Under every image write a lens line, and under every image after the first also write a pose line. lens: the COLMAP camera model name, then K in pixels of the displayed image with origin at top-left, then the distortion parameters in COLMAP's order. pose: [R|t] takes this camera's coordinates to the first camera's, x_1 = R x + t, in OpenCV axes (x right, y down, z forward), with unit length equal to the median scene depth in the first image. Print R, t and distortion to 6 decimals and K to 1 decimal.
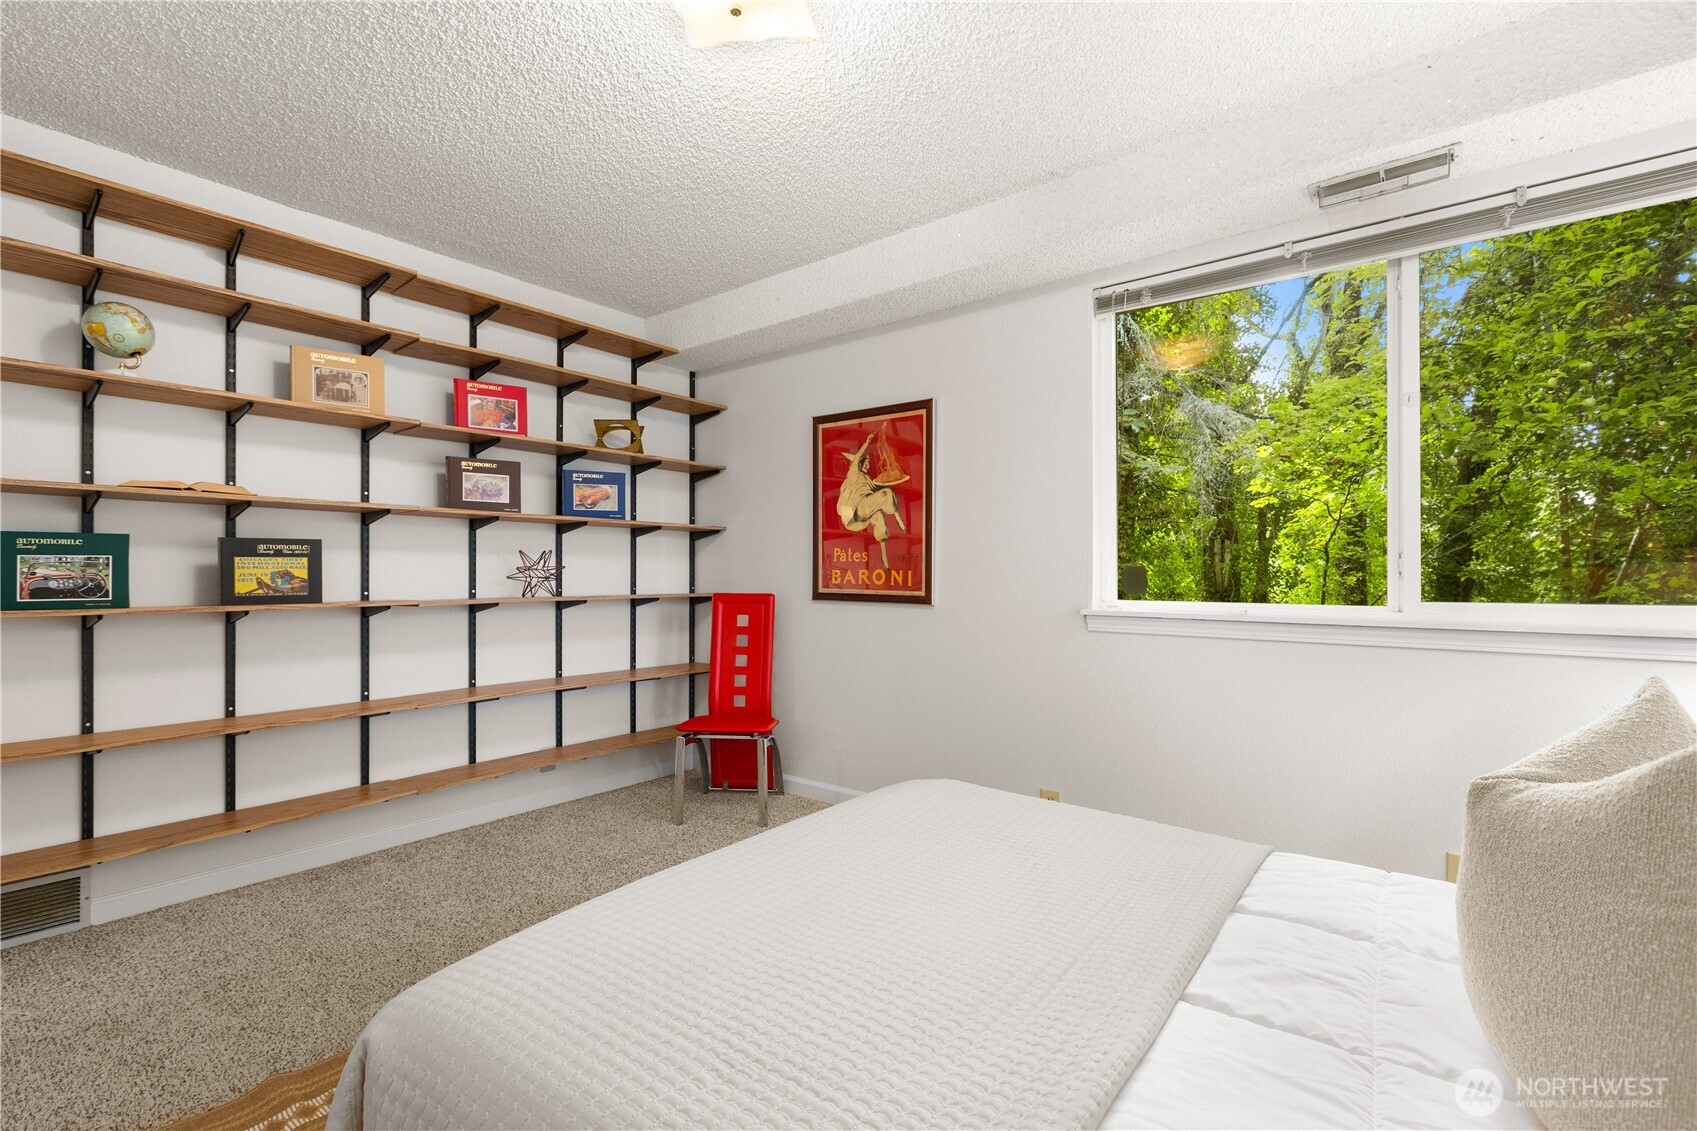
lens RADIAL K [[754.7, 0, 845.1], [0, 754.7, 574.4], [0, 0, 1]] dist [-0.000692, -0.000704]
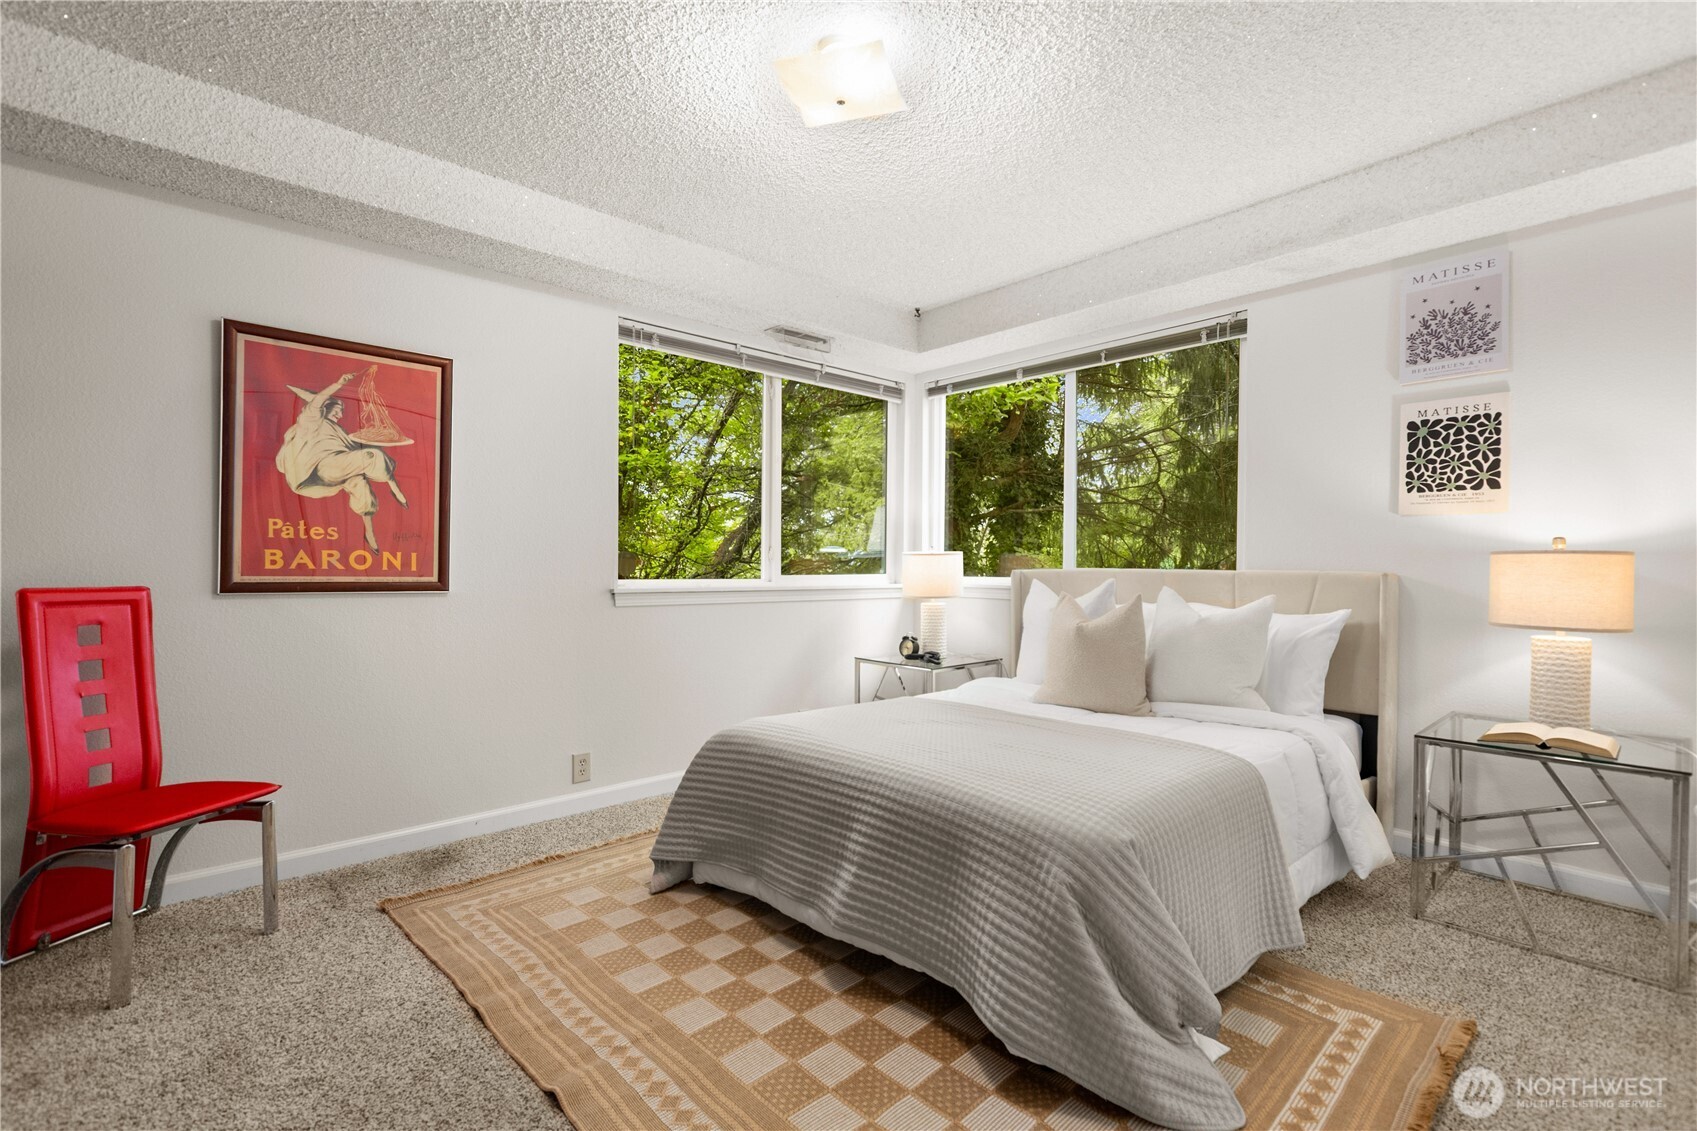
lens RADIAL K [[754.7, 0, 842.4], [0, 754.7, 564.1], [0, 0, 1]] dist [-0.000692, -0.000704]
pose [[0.174974, -0.004465, 0.984563, -0.638151], [-0.009164, 0.999939, 0.006163, -0.001361], [-0.984530, -0.010101, 0.174922, 0.367327]]
